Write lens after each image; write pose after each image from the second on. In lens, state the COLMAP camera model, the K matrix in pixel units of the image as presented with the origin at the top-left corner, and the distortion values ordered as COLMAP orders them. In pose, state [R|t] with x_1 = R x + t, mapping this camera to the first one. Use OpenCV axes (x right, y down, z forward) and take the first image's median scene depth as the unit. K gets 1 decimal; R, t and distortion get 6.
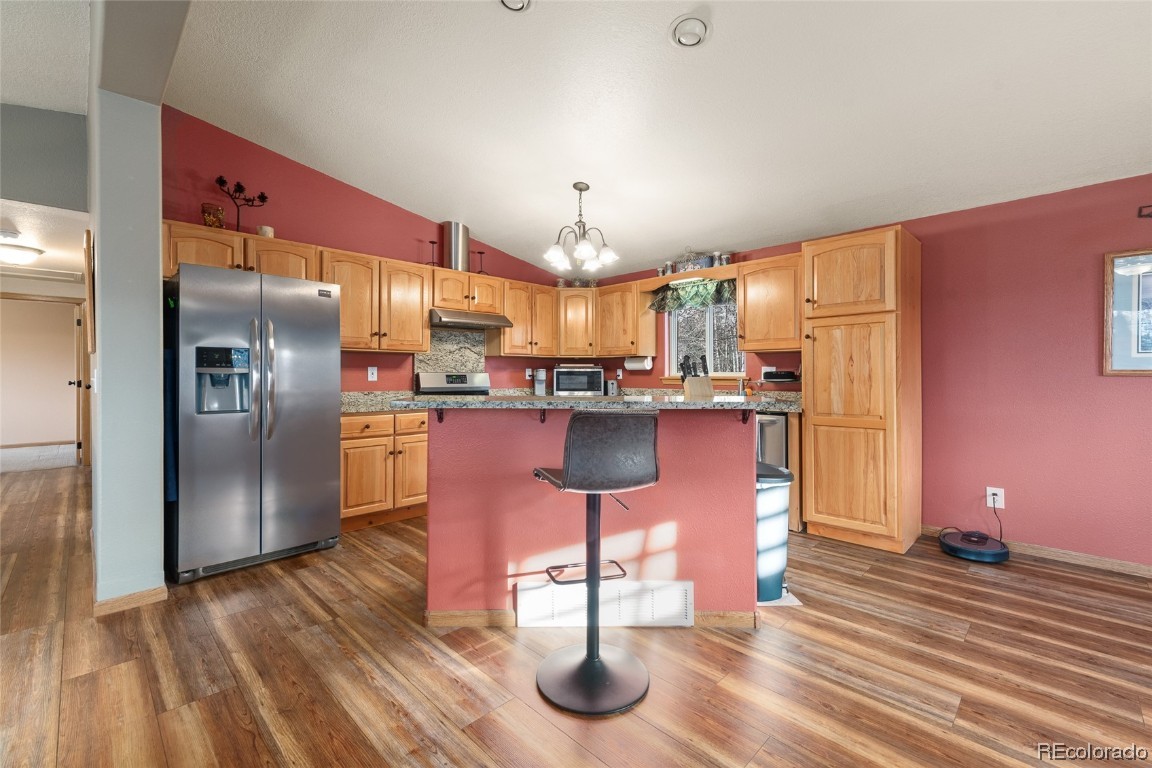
lens RADIAL K [[481.4, 0, 581.0], [0, 481.4, 378.5], [0, 0, 1]] dist [0.012213, -0.002566]
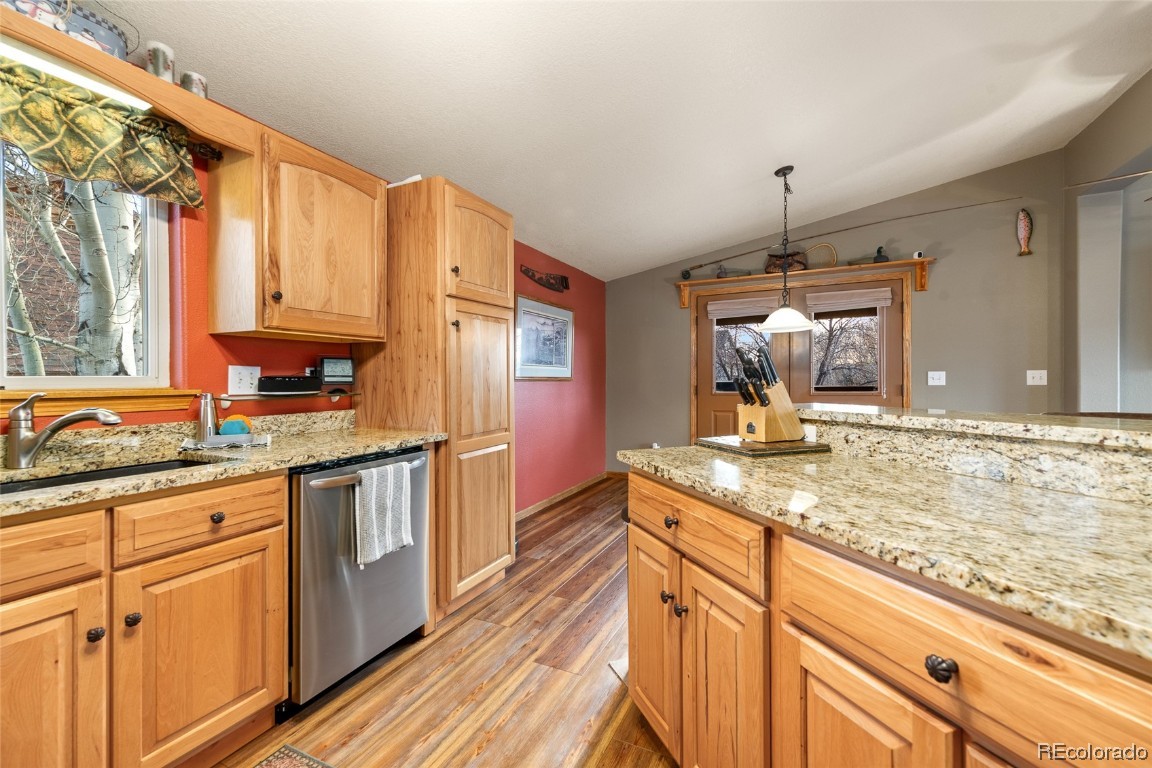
lens RADIAL K [[481.4, 0, 578.0], [0, 481.4, 381.1], [0, 0, 1]] dist [0.012213, -0.002566]
pose [[-0.318493, -0.001155, 0.947924, -0.224632], [0.015710, 0.999855, 0.006497, -0.009332], [-0.947795, 0.016961, -0.318429, 1.108644]]
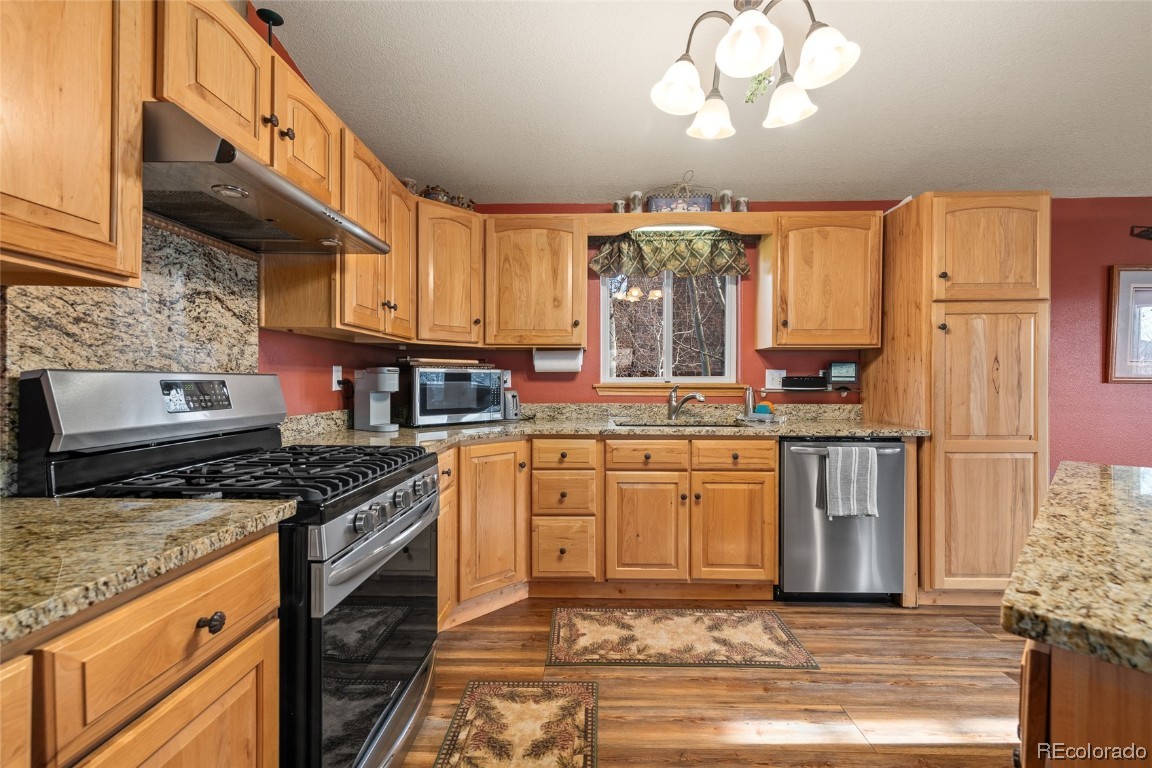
lens RADIAL K [[481.4, 0, 574.4], [0, 481.4, 382.1], [0, 0, 1]] dist [0.012213, -0.002566]
pose [[0.732497, -0.001846, 0.680768, -0.417585], [0.002711, 0.999996, -0.000205, -0.008439], [-0.680765, 0.001996, 0.732500, 0.894720]]
